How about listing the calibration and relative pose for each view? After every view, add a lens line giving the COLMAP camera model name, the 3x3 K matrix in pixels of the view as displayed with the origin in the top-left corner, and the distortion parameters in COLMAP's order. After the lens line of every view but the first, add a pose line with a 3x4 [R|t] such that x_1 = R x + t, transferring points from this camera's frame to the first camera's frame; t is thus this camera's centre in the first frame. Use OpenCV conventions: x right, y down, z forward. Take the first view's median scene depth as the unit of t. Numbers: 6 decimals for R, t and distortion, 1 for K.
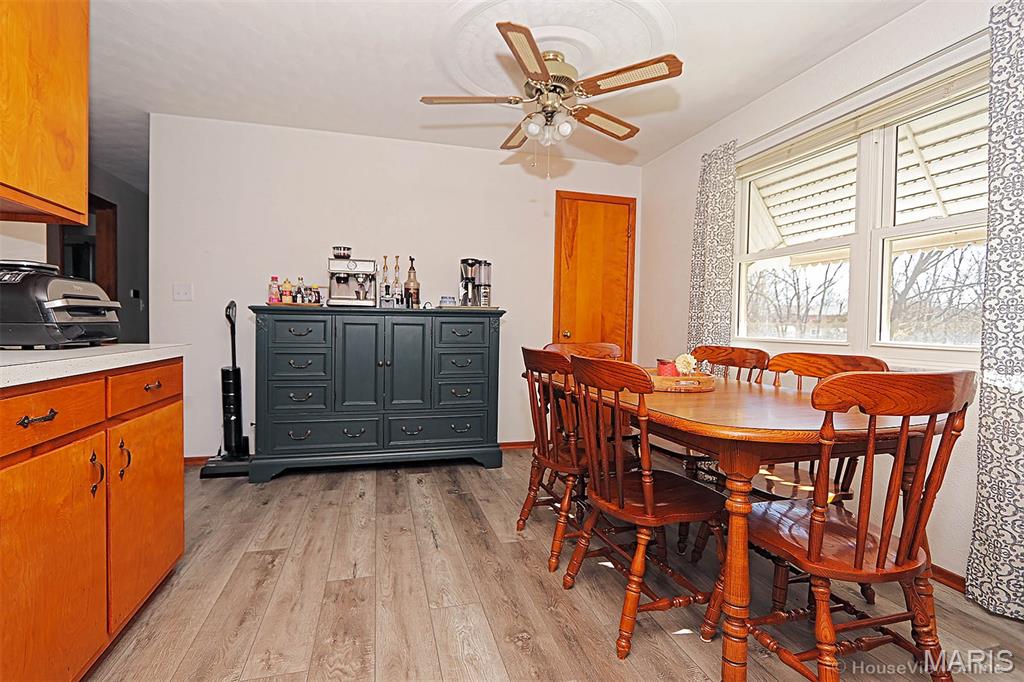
lens RADIAL K [[472.0, 0, 505.3], [0, 472.0, 336.9], [0, 0, 1]] dist [-0.014439, 0.001886]
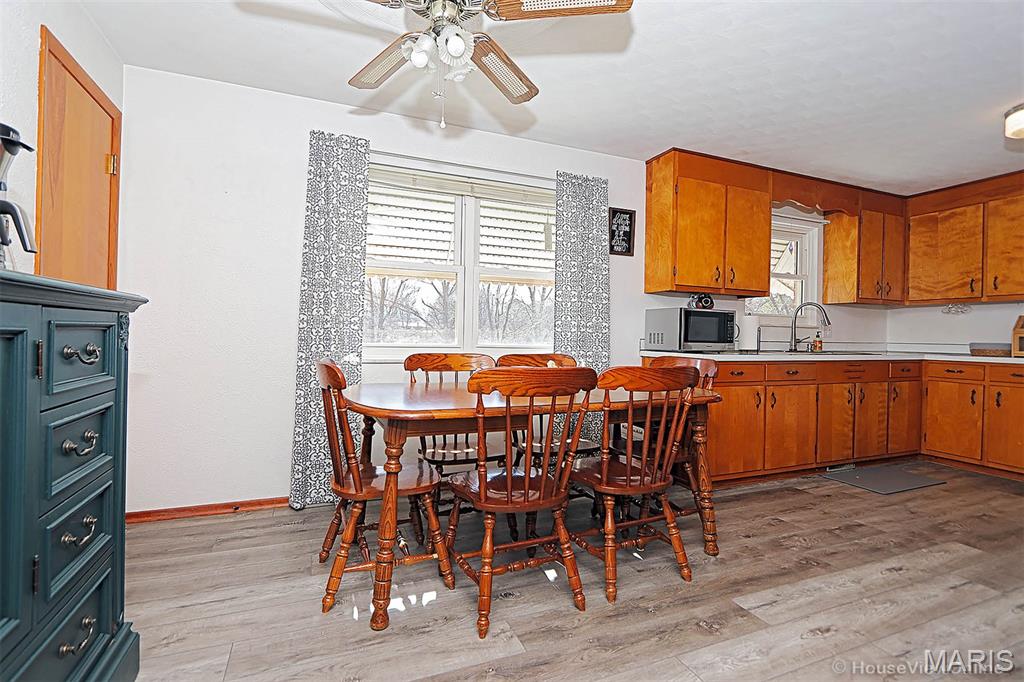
lens RADIAL K [[472.0, 0, 505.3], [0, 472.0, 336.9], [0, 0, 1]] dist [-0.014439, 0.001886]
pose [[-0.118740, -0.019368, 0.992736, -0.897242], [0.006275, 0.999775, 0.020256, -0.055445], [-0.992906, 0.008634, -0.118592, 1.452427]]
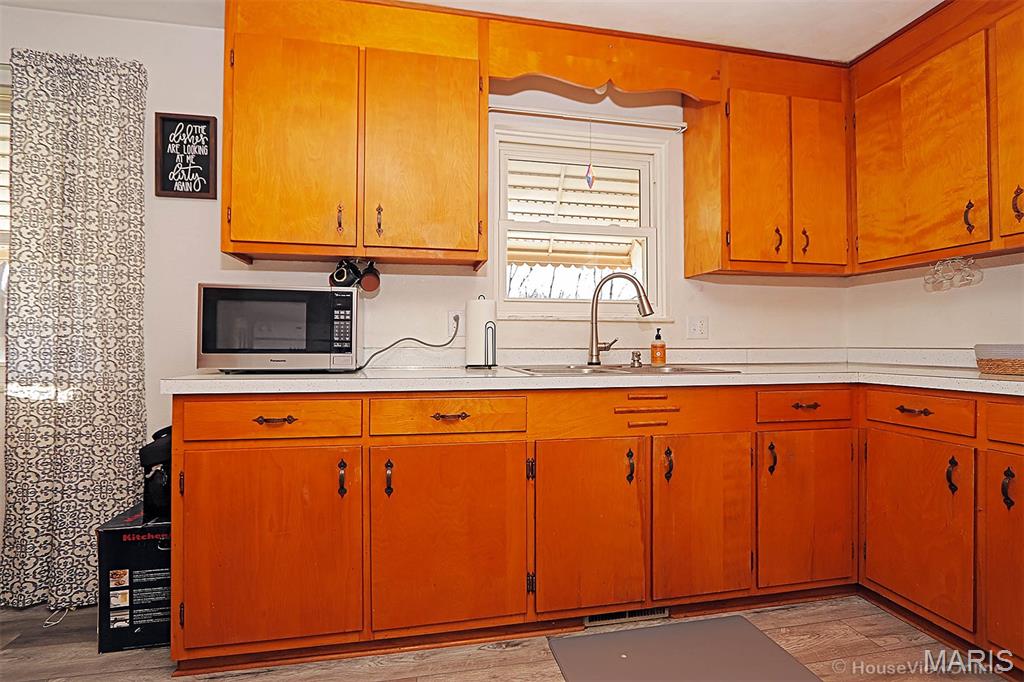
lens RADIAL K [[472.0, 0, 505.3], [0, 472.0, 336.9], [0, 0, 1]] dist [-0.014439, 0.001886]
pose [[0.069823, 0.002629, 0.997556, 0.050355], [0.025113, 0.999675, -0.004392, -0.001908], [-0.997243, 0.025359, 0.069734, -0.207693]]
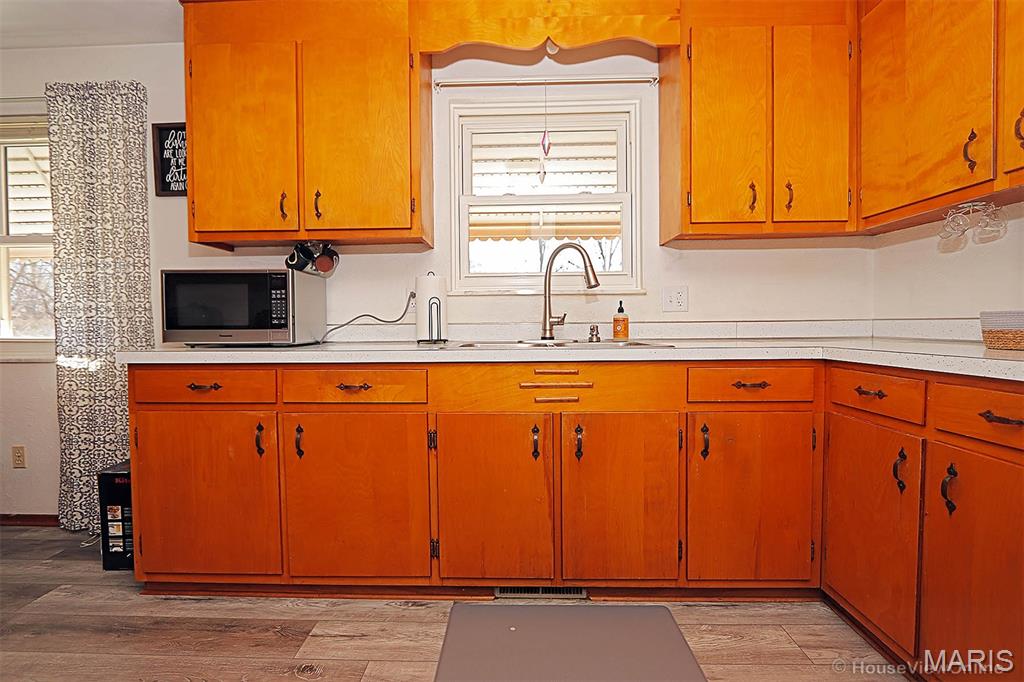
lens RADIAL K [[472.0, 0, 505.3], [0, 472.0, 336.9], [0, 0, 1]] dist [-0.014439, 0.001886]
pose [[0.289376, -0.043271, 0.956237, 0.123861], [0.037597, 0.998721, 0.033816, 0.021585], [-0.956477, 0.026166, 0.290632, -0.628718]]
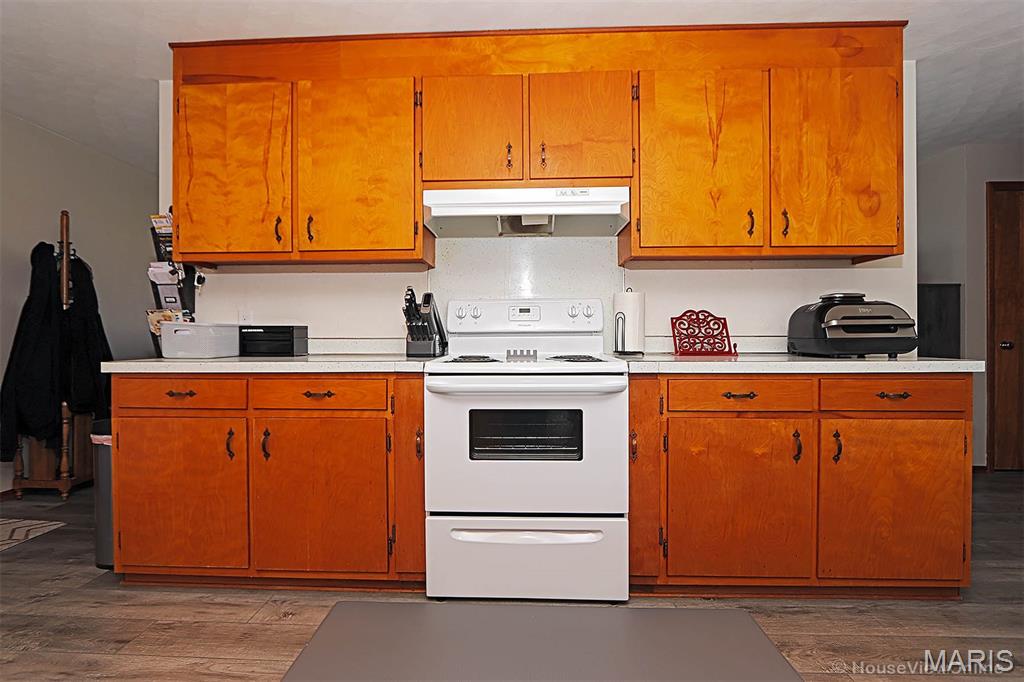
lens RADIAL K [[478.7, 0, 502.0], [0, 478.7, 338.7], [0, 0, 1]] dist [-0.018981, 0.001194]
pose [[-0.307148, -0.012502, -0.951580, 0.552288], [-0.024866, 0.999678, -0.005107, 0.001867], [0.951337, 0.022094, -0.307359, 0.445219]]
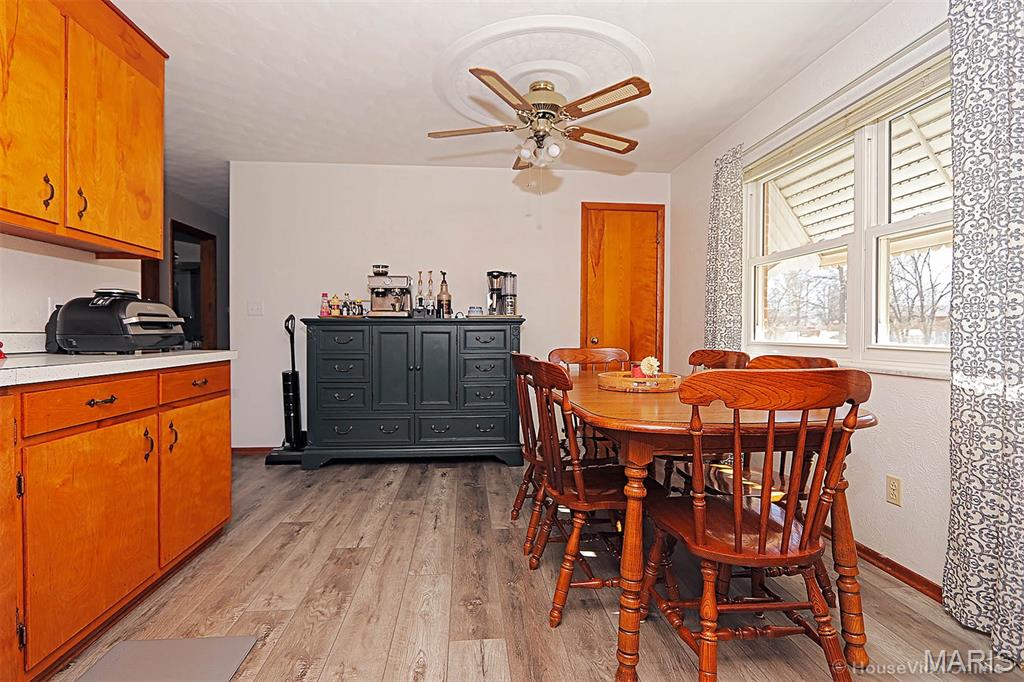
lens RADIAL K [[472.0, 0, 505.3], [0, 472.0, 336.9], [0, 0, 1]] dist [-0.014439, 0.001886]
pose [[0.983548, -0.011715, -0.180268, 0.296230], [0.008595, 0.999800, -0.018083, 0.009345], [0.180444, 0.016236, 0.983451, -0.117301]]
